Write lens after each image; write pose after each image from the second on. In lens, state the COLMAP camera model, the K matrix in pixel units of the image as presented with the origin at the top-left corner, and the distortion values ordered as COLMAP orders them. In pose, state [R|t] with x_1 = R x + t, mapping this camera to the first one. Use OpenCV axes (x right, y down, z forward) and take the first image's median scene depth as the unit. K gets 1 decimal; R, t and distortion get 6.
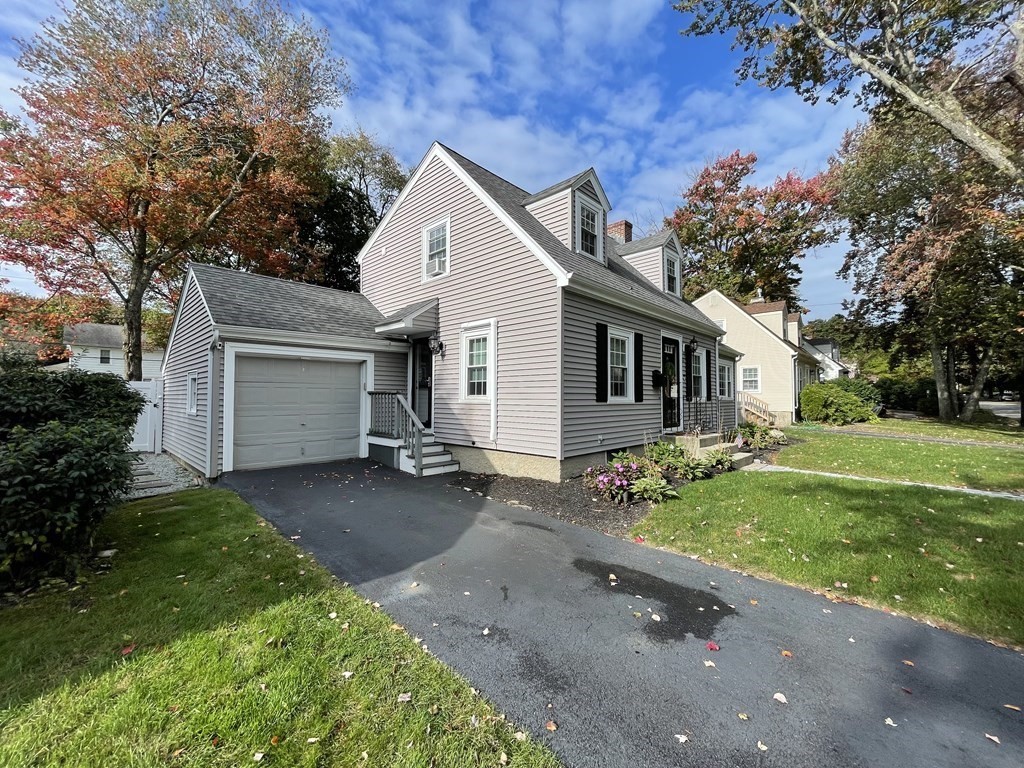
lens RADIAL K [[412.6, 0, 513.4], [0, 412.6, 385.5], [0, 0, 1]] dist [0.001637, -0.001417]
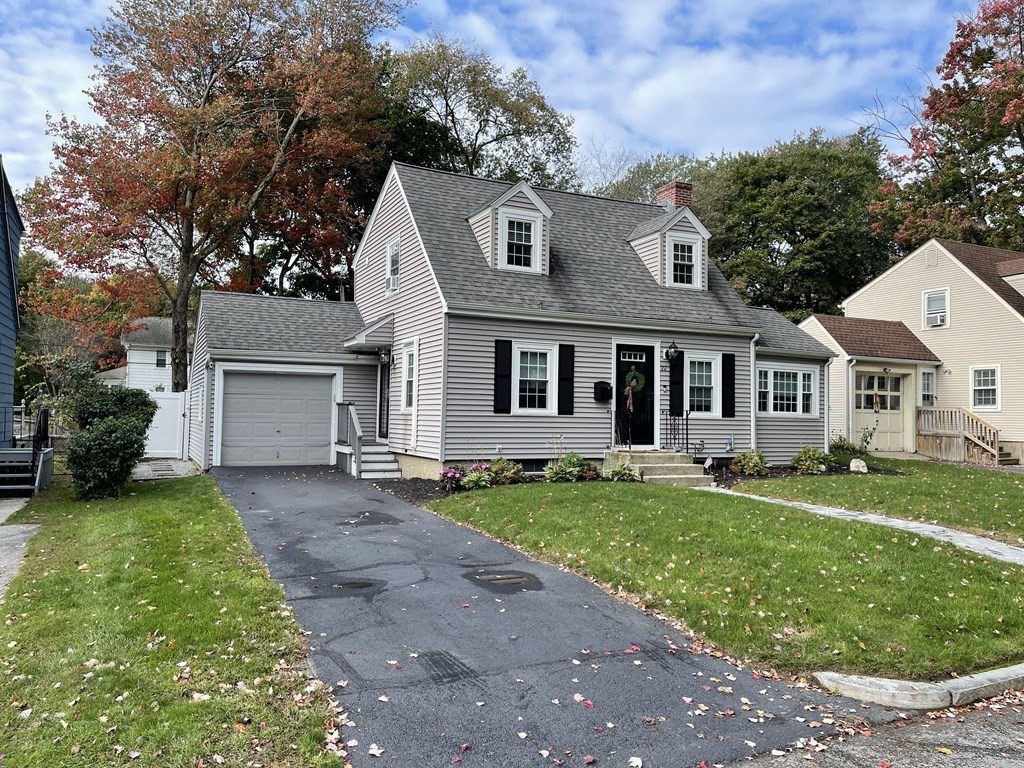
lens RADIAL K [[756.9, 0, 508.8], [0, 756.9, 384.0], [0, 0, 1]] dist [0.035027, -0.005295]
pose [[0.936240, -0.002967, -0.351349, 0.806379], [-0.002656, 0.999876, -0.015519, -0.004857], [0.351352, 0.015463, 0.936116, -0.724504]]
